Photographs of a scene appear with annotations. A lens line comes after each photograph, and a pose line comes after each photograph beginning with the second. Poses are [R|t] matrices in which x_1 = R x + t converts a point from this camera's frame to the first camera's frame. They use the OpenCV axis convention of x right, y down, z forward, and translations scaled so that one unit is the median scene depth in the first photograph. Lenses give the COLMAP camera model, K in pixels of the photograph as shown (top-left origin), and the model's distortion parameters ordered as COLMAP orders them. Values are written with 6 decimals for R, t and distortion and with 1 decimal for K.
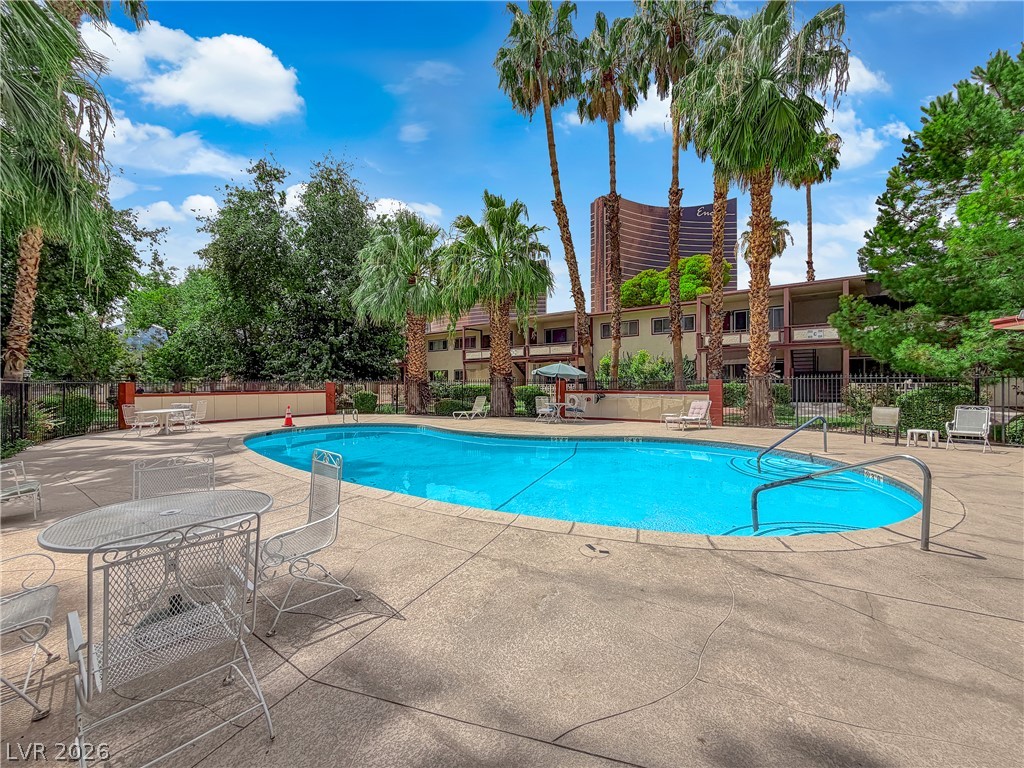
lens RADIAL K [[414.5, 0, 512.0], [0, 414.5, 384.0], [0, 0, 1]] dist [0.000020, -0.000031]
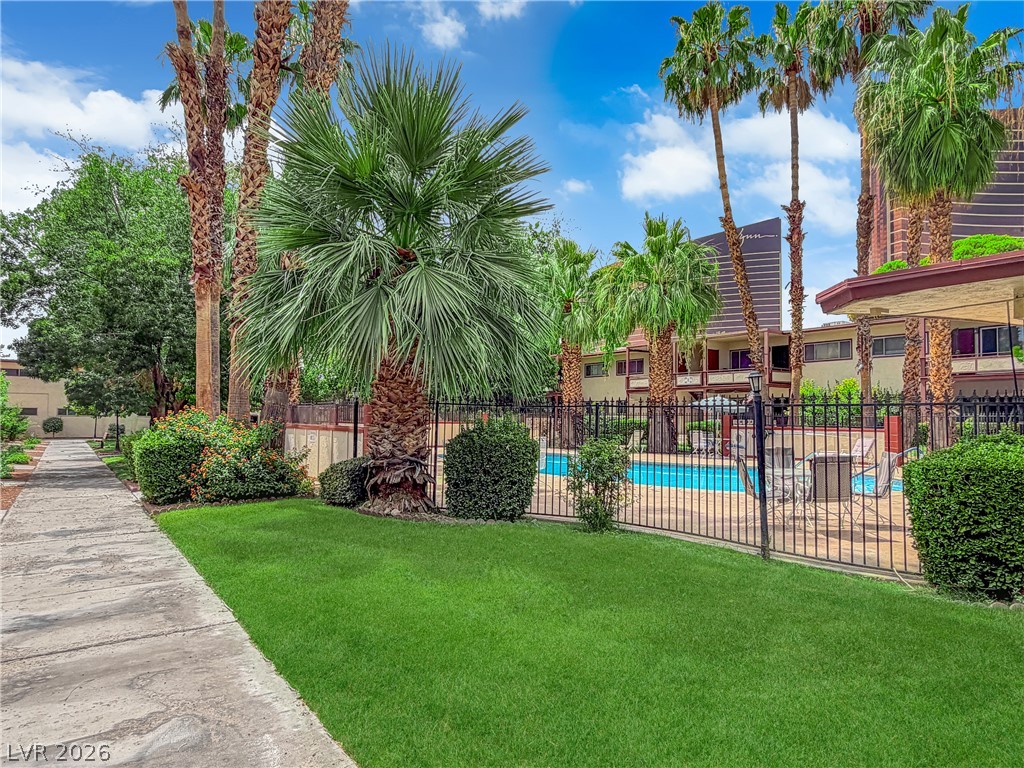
lens RADIAL K [[621.7, 0, 512.0], [0, 621.7, 384.0], [0, 0, 1]] dist [-0.000141, -0.000773]
pose [[0.950441, 0.001580, -0.310900, 0.083698], [-0.019593, 0.998304, -0.054824, 0.007306], [0.310286, 0.058198, 0.948860, -0.396615]]
